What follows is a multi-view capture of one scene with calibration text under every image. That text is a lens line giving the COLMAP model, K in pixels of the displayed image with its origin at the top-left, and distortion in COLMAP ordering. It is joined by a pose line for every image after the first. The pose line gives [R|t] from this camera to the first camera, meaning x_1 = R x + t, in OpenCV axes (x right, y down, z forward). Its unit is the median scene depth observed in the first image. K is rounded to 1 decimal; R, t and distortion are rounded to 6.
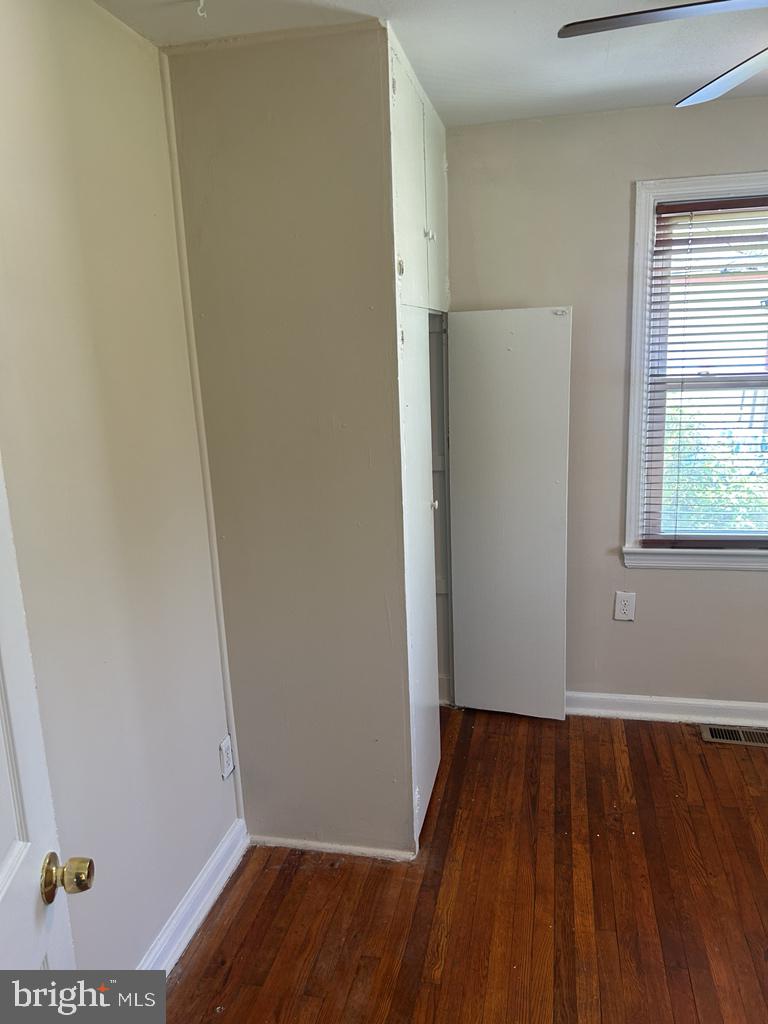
lens RADIAL K [[776.2, 0, 378.2], [0, 776.2, 510.1], [0, 0, 1]] dist [0.055906, -0.063879]
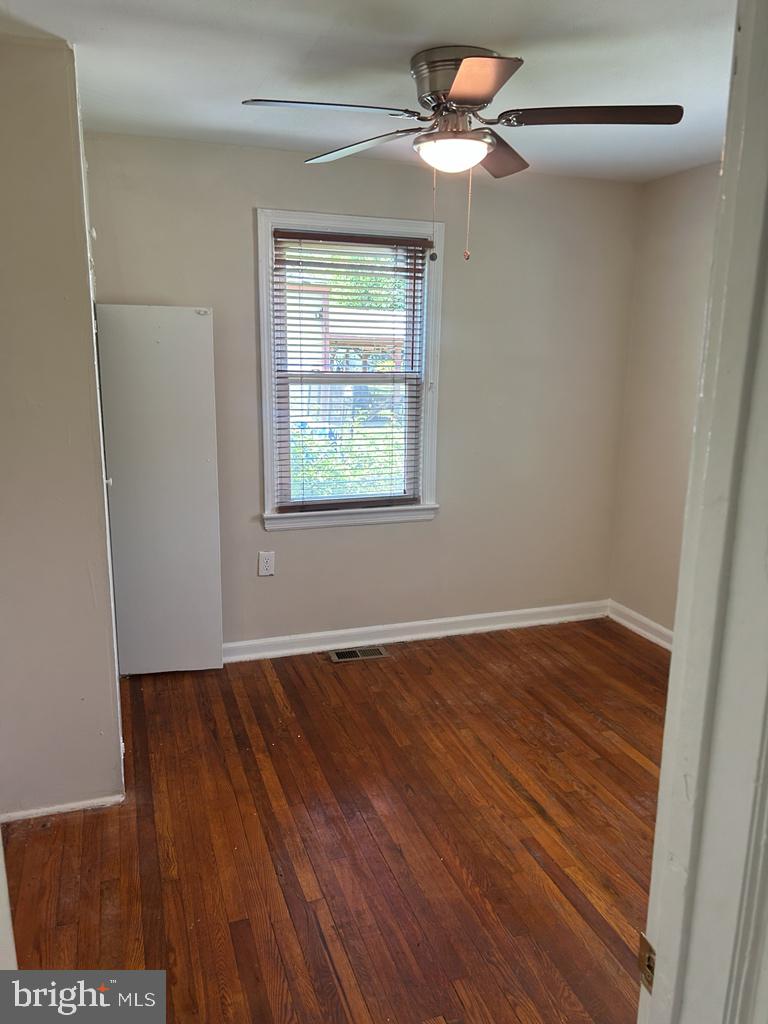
lens RADIAL K [[776.2, 0, 385.7], [0, 776.2, 504.5], [0, 0, 1]] dist [0.055906, -0.063879]
pose [[0.849857, -0.057008, 0.523921, -0.157656], [0.055691, 0.998281, 0.018287, 0.022851], [-0.524062, 0.013636, 0.851571, -0.116129]]
